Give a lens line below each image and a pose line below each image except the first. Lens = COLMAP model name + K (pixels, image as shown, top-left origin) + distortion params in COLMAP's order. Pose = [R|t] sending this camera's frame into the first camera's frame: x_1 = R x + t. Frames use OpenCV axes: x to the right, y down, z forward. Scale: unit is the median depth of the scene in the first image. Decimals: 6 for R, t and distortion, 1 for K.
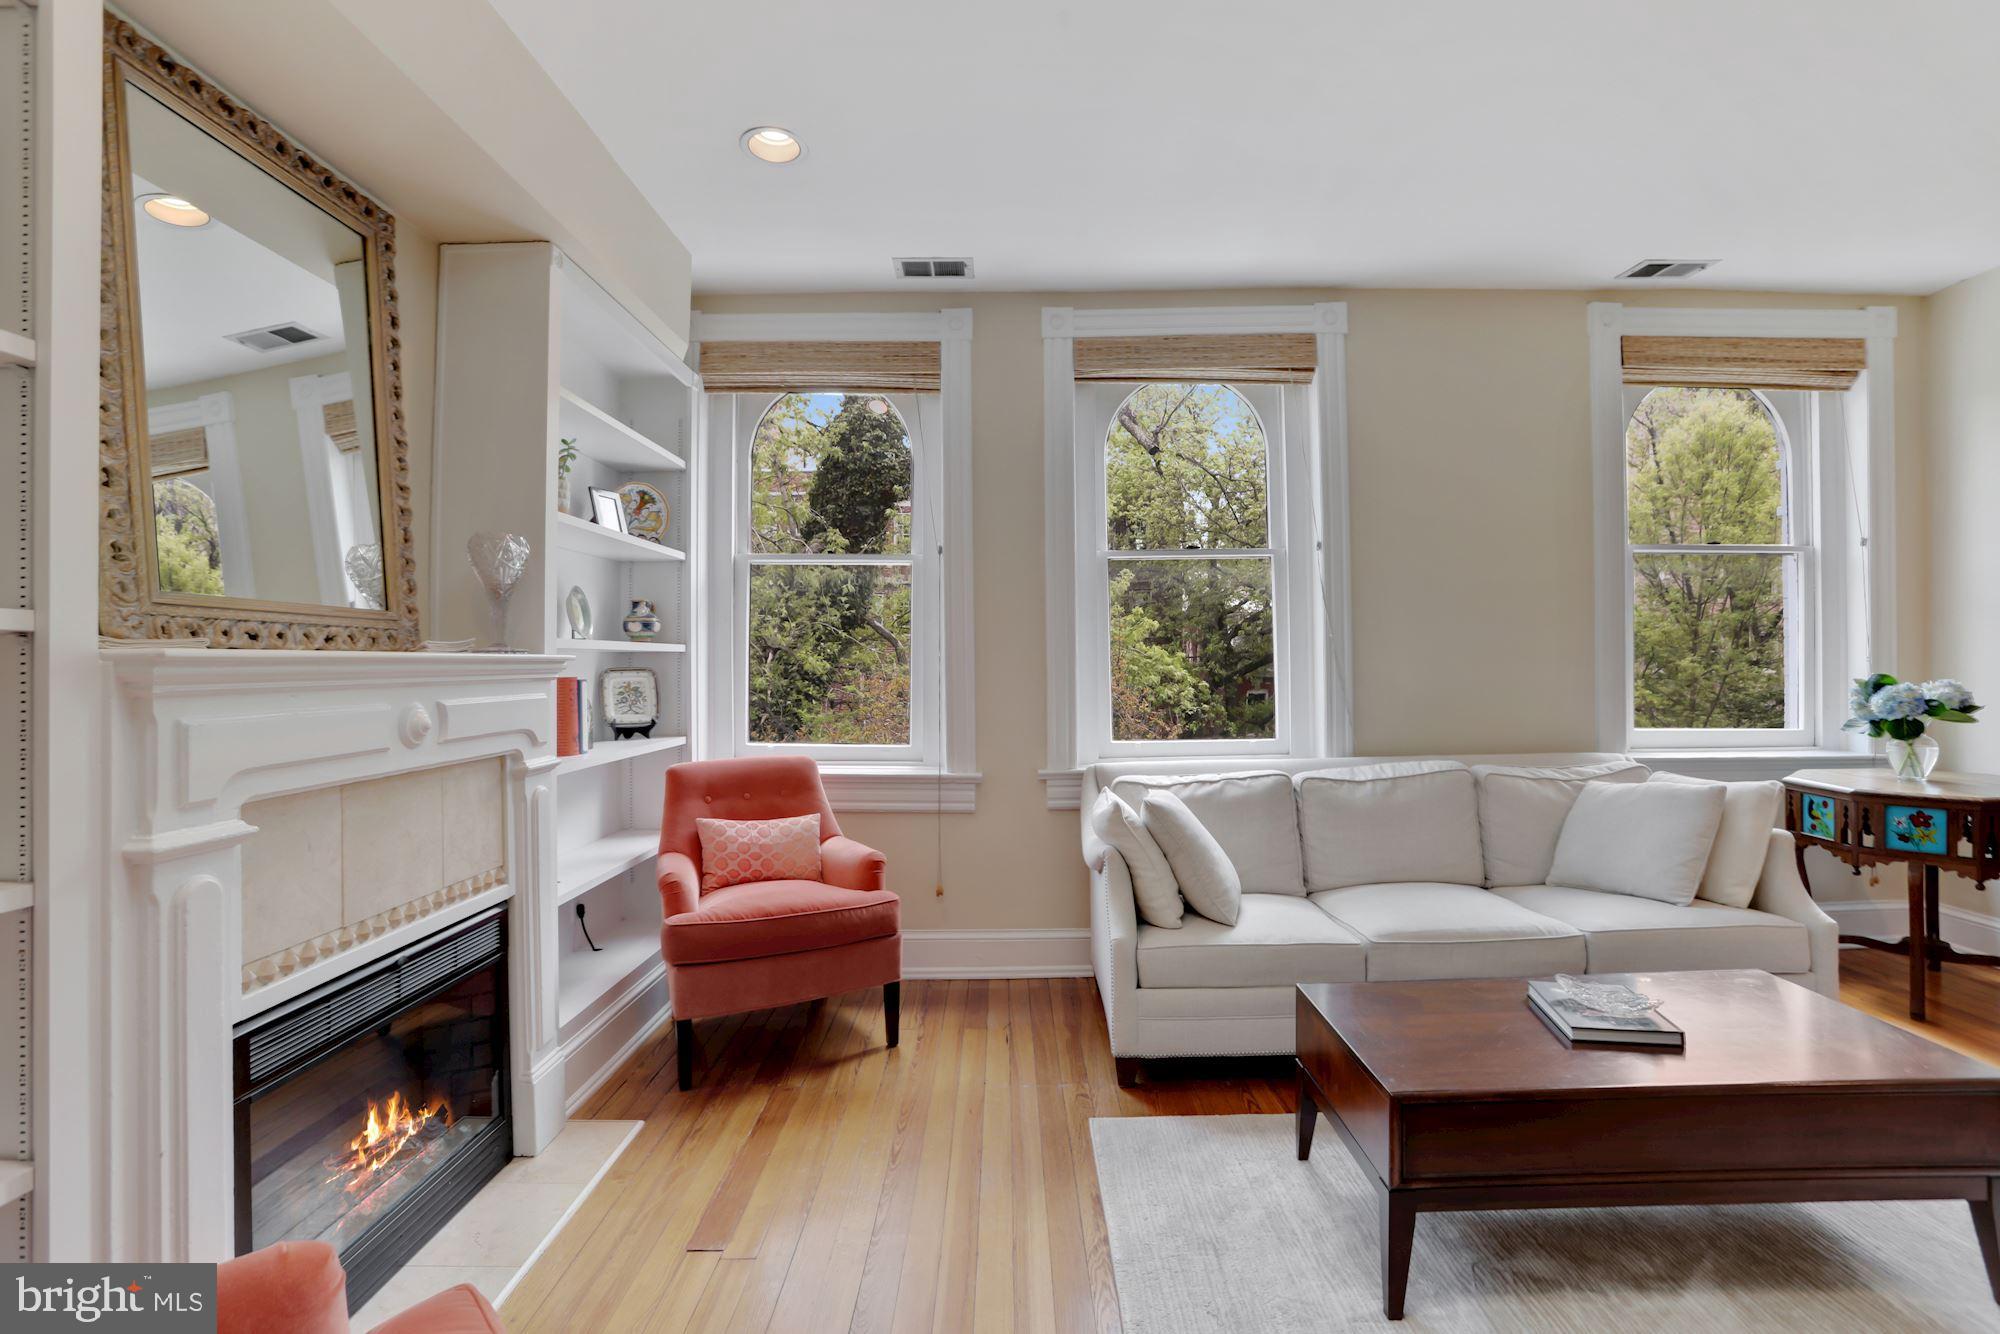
lens RADIAL K [[952.7, 0, 1025.1], [0, 952.7, 652.2], [0, 0, 1]] dist [0.024268, 0.000149]
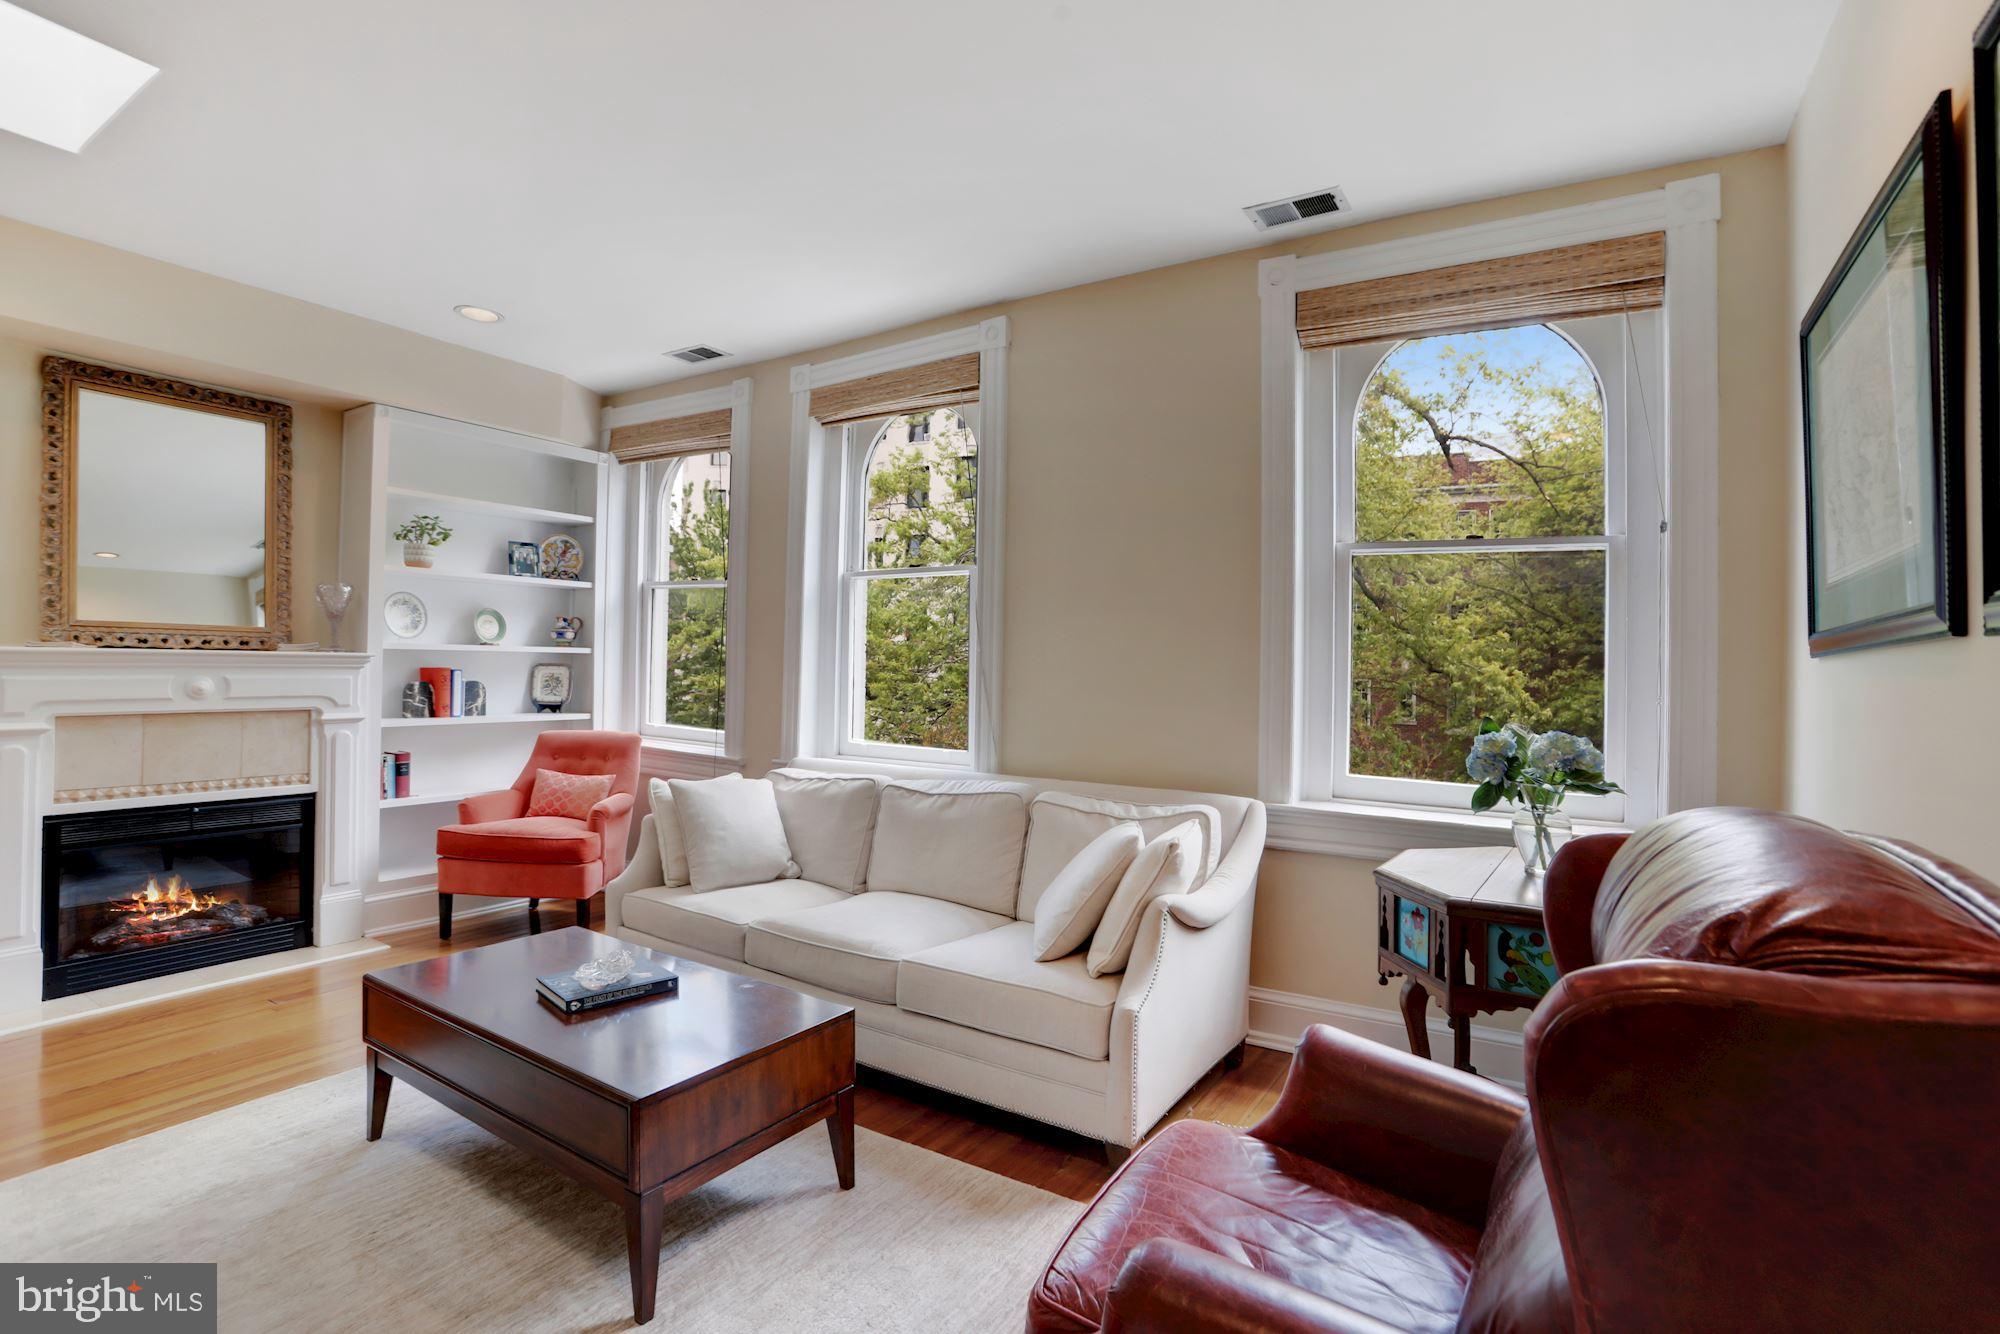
lens RADIAL K [[939.8, 0, 971.5], [0, 939.8, 668.2], [0, 0, 1]] dist [-0.004379, 0.000549]
pose [[0.819696, 0.029312, -0.572048, 0.920218], [-0.021993, 0.999564, 0.019703, -0.018452], [0.572376, -0.003569, 0.819983, 0.196057]]
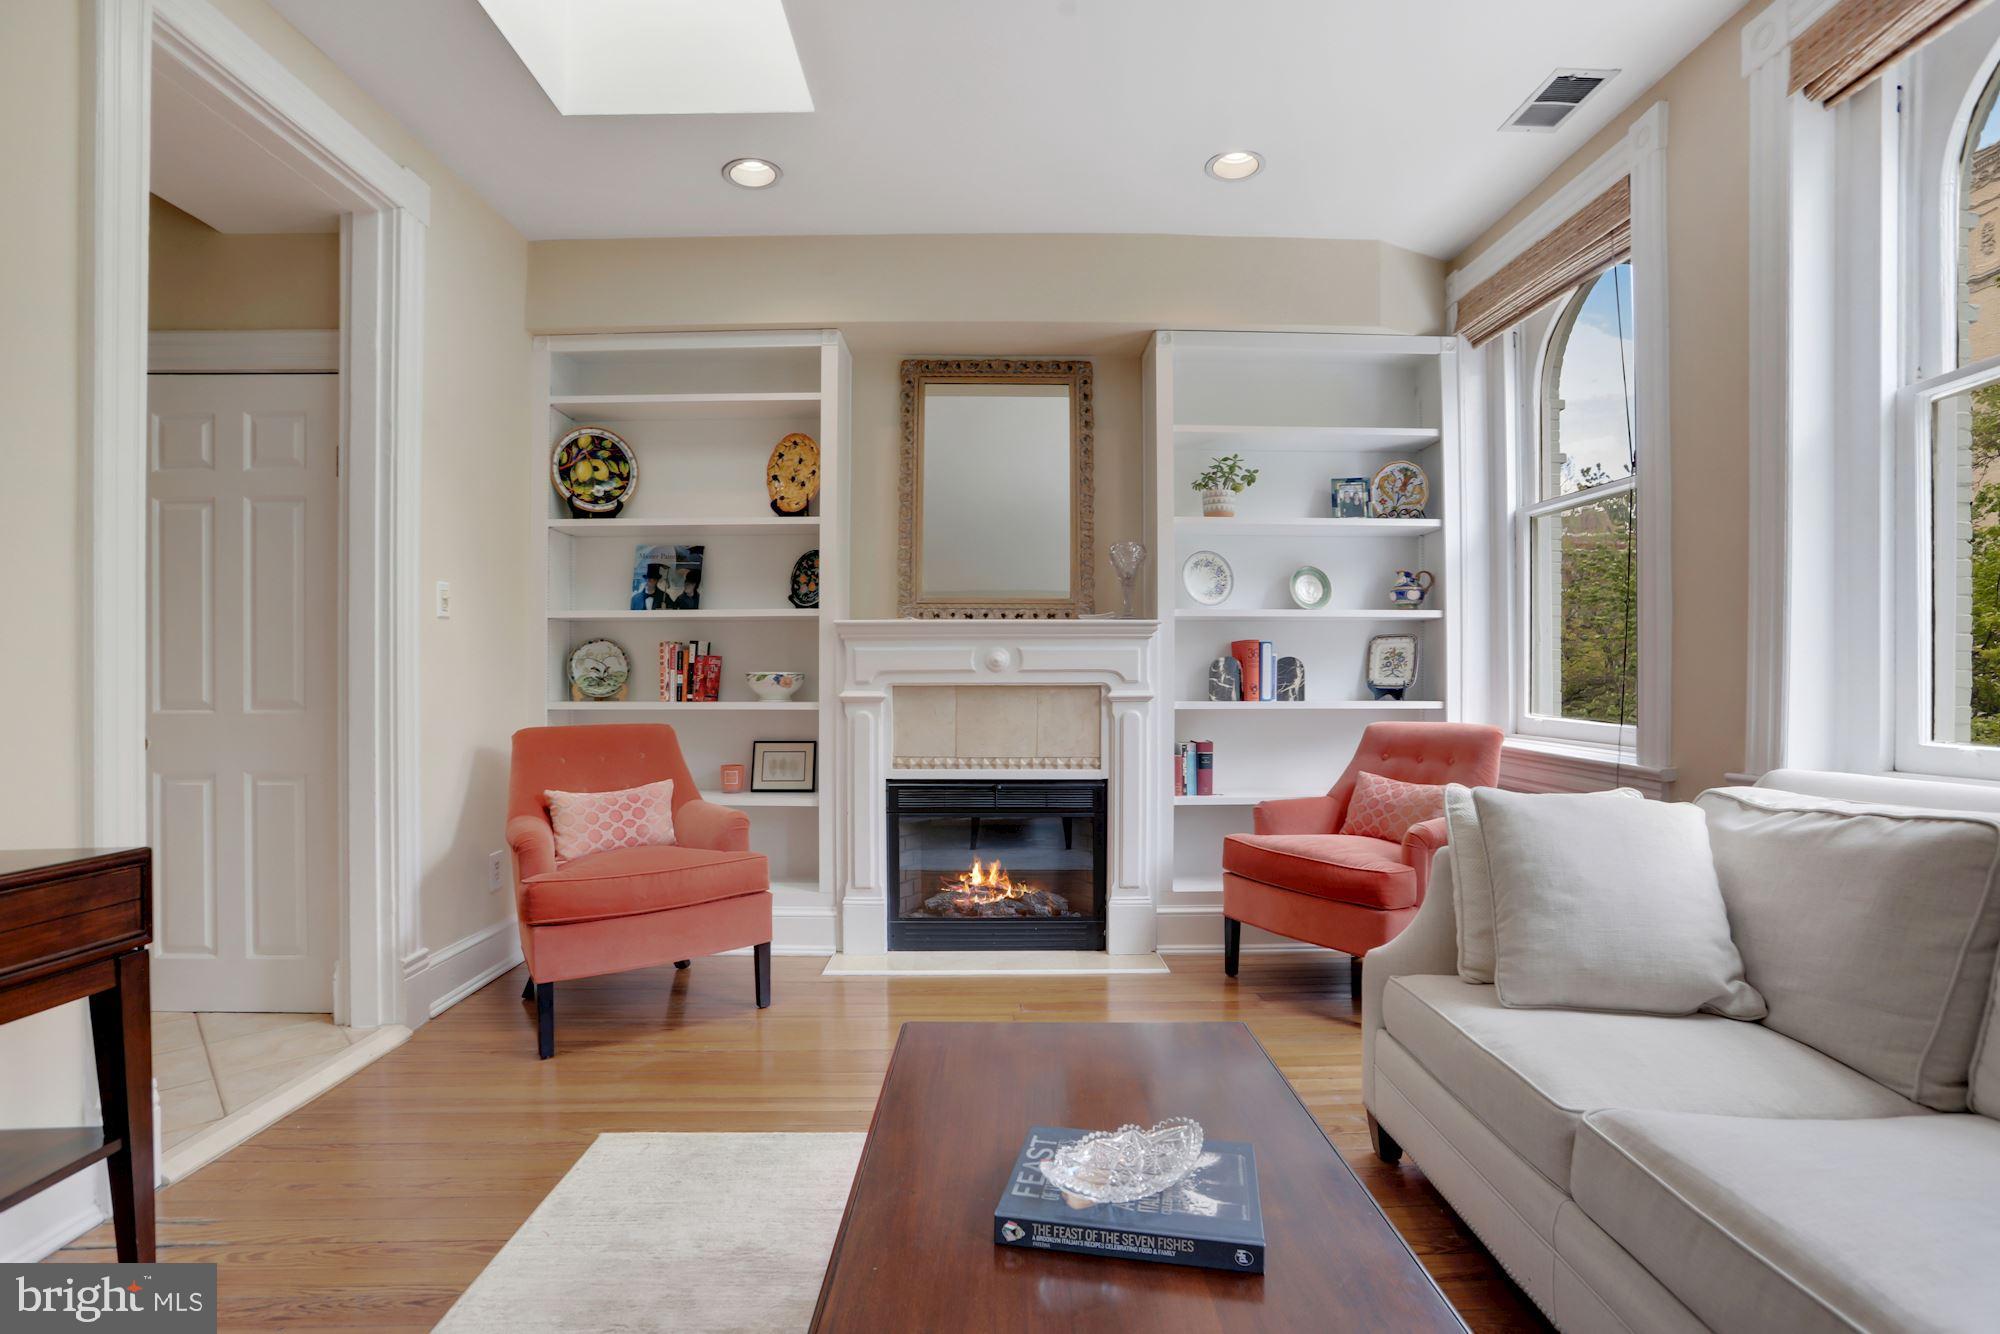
lens RADIAL K [[938.0, 0, 1007.0], [0, 938.0, 681.3], [0, 0, 1]] dist [-0.072472, 0.034292]
pose [[0.015508, 0.007805, -0.999849, 0.632224], [0.010910, 0.999909, 0.007975, 0.056170], [0.999820, -0.011032, 0.015421, 0.543733]]
